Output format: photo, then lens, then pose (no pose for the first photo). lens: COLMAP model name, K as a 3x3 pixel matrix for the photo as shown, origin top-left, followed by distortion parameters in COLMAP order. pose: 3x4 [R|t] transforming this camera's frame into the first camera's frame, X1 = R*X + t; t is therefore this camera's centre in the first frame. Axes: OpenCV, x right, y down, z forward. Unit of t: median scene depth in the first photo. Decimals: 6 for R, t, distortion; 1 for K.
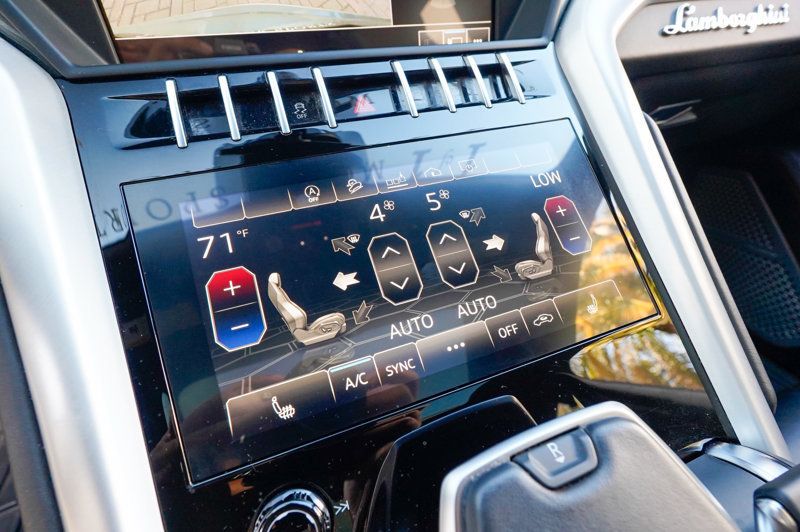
lens RADIAL K [[367.8, 0, 400.7], [0, 367.8, 271.6], [0, 0, 1]] dist [-0.016886, 0.008789]
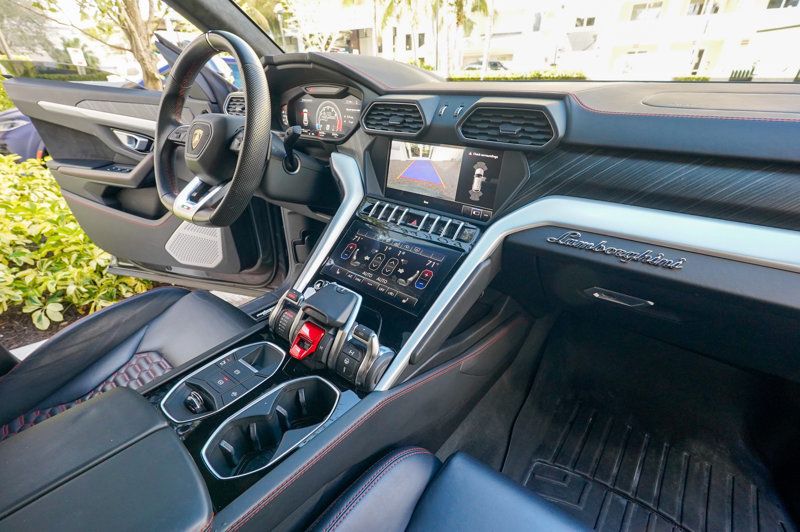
lens RADIAL K [[367.8, 0, 398.1], [0, 367.8, 268.8], [0, 0, 1]] dist [-0.016886, 0.008789]
pose [[0.483755, 0.411718, -0.772315, 2.758653], [-0.538918, 0.835431, 0.107803, -0.429863], [0.689600, 0.364065, 0.626026, -1.065694]]
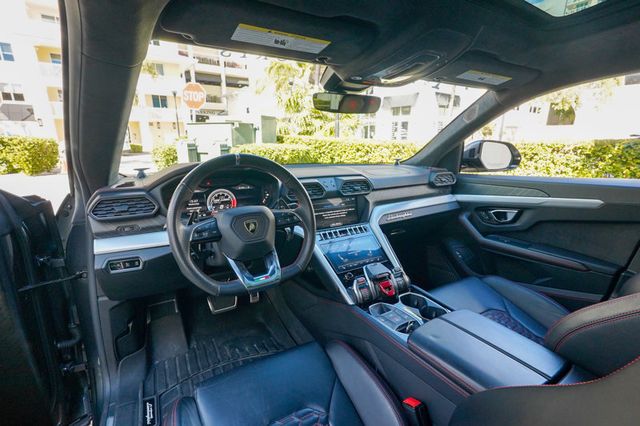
lens RADIAL K [[294.2, 0, 320.0], [0, 294.2, 217.4], [0, 0, 1]] dist [-0.016886, 0.008789]
pose [[0.989088, -0.022108, 0.145657, -1.457711], [0.078869, 0.914531, -0.396752, 1.556971], [-0.124436, 0.403911, 0.906296, -4.493031]]
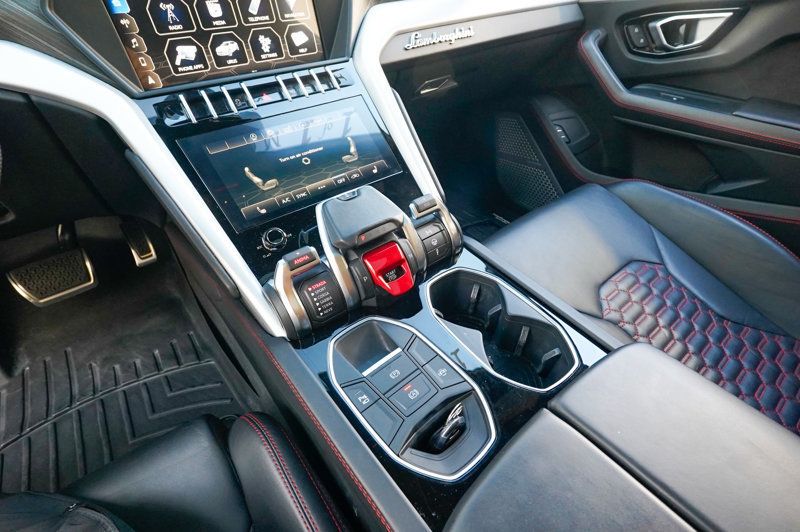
lens RADIAL K [[367.8, 0, 398.9], [0, 367.8, 269.9], [0, 0, 1]] dist [-0.016886, 0.008789]
pose [[0.960232, -0.180946, 0.212631, 0.010846], [0.166189, 0.982381, 0.085489, 0.583691], [-0.224354, -0.046753, 0.973386, -1.564152]]
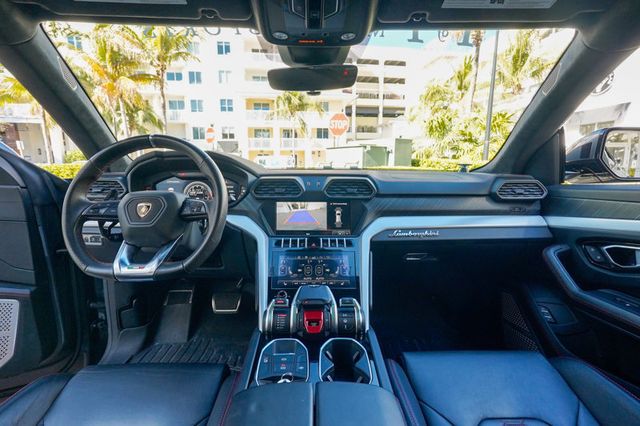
lens RADIAL K [[294.2, 0, 318.5], [0, 294.2, 217.3], [0, 0, 1]] dist [-0.016886, 0.008789]
pose [[0.936606, 0.073425, -0.342605, 1.578482], [-0.228722, 0.868852, -0.439069, 1.201427], [0.265434, 0.489596, 0.830566, -3.082494]]
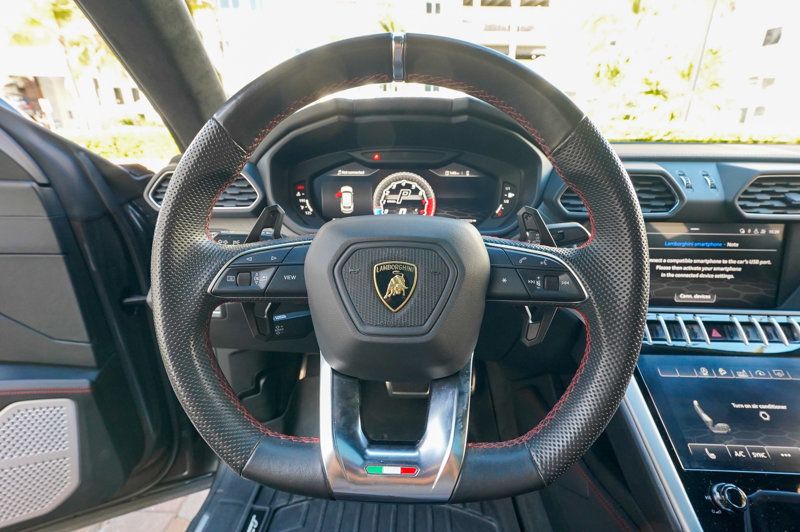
lens RADIAL K [[367.8, 0, 398.2], [0, 367.8, 269.6], [0, 0, 1]] dist [-0.016886, 0.008789]
pose [[0.914552, 0.151391, -0.375068, -1.245092], [-0.259146, 0.931297, -0.255987, 0.299800], [0.310545, 0.331310, 0.890952, -1.967041]]
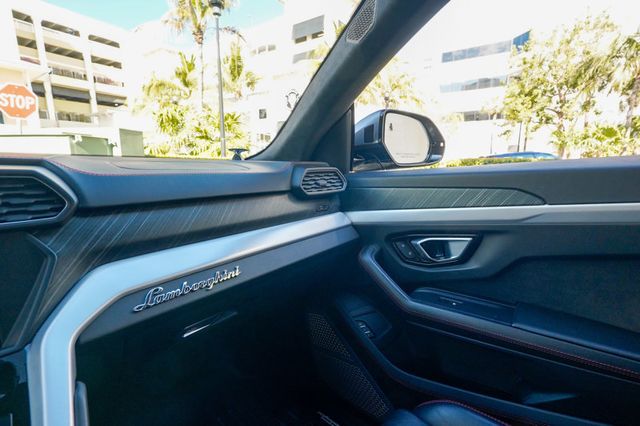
lens RADIAL K [[294.2, 0, 319.3], [0, 294.2, 215.8], [0, 0, 1]] dist [-0.016886, 0.008789]
pose [[0.889082, -0.067065, 0.452809, 1.284448], [0.277480, 0.865703, -0.416608, -0.337076], [-0.364059, 0.496044, 0.788290, -0.848397]]
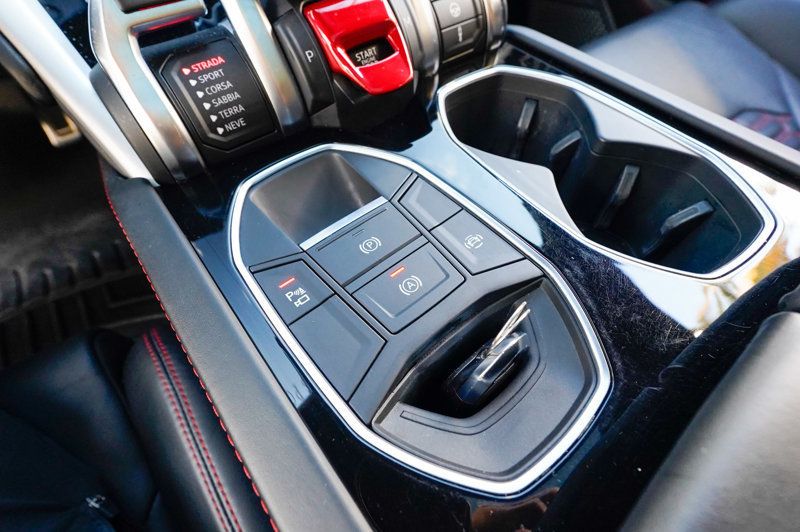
lens RADIAL K [[367.8, 0, 398.1], [0, 367.8, 273.5], [0, 0, 1]] dist [-0.016886, 0.008789]
pose [[0.961791, -0.230162, 0.148267, 0.202430], [0.176553, 0.935307, 0.306643, 1.046107], [-0.209253, -0.268749, 0.940206, -0.650713]]
